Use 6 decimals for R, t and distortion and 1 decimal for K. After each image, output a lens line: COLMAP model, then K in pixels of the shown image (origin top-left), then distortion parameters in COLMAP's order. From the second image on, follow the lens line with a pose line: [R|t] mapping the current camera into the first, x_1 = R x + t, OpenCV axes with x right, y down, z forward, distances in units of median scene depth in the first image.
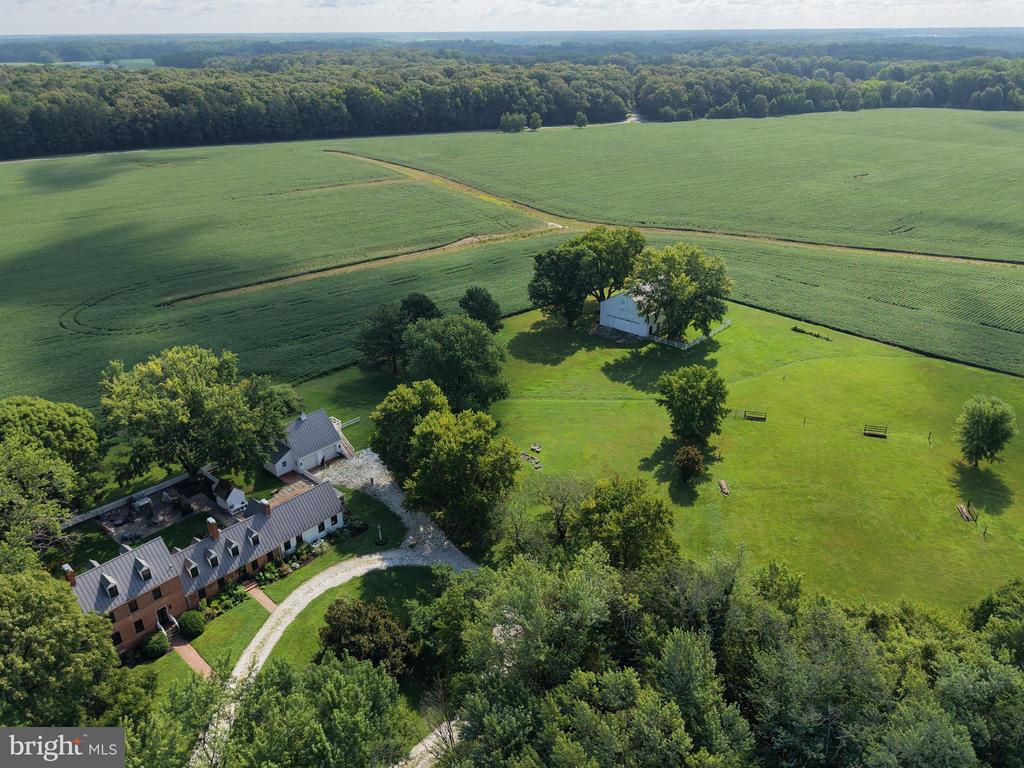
lens RADIAL K [[742.8, 0, 512.0], [0, 742.8, 384.0], [0, 0, 1]] dist [0.041049, -0.061976]
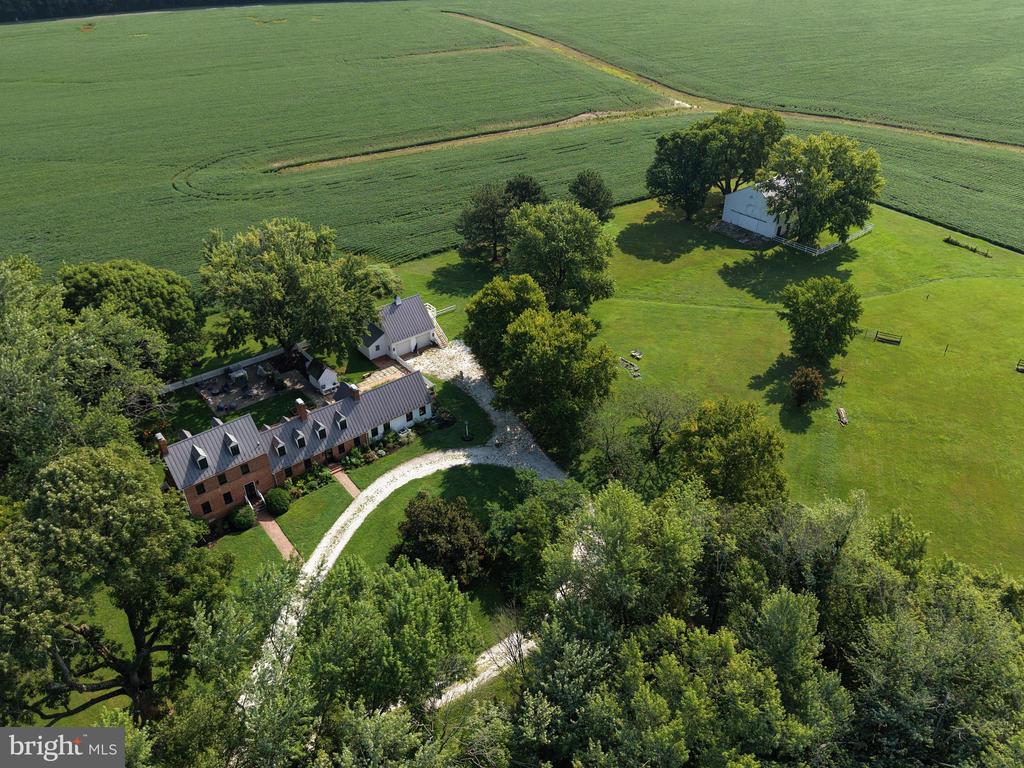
lens RADIAL K [[742.8, 0, 512.0], [0, 742.8, 384.0], [0, 0, 1]] dist [0.041049, -0.061976]
pose [[0.987756, 0.092205, -0.125845, -0.001575], [-0.071755, 0.984776, 0.158330, -0.011917], [0.138528, -0.147361, 0.979334, 0.051711]]
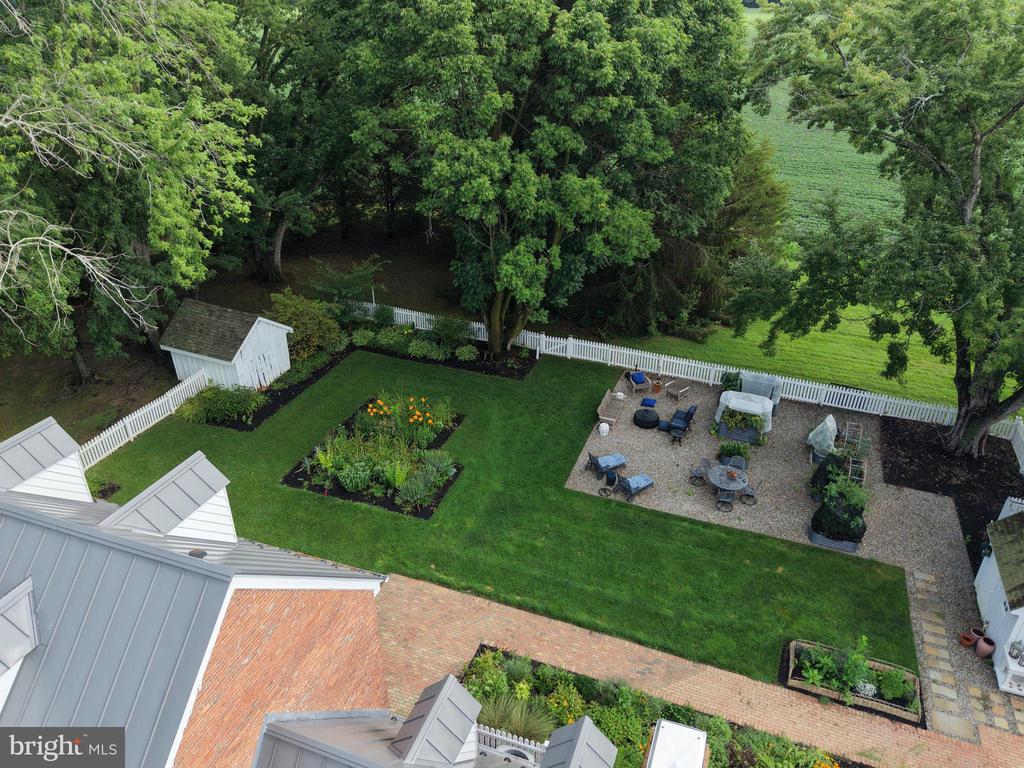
lens RADIAL K [[735.7, 0, 512.0], [0, 735.7, 384.0], [0, 0, 1]] dist [0.046264, -0.052337]
pose [[0.367886, 0.465730, -0.804832, -0.251257], [-0.404176, 0.859583, 0.312664, 0.082914], [0.837437, 0.210269, 0.504466, 0.648012]]
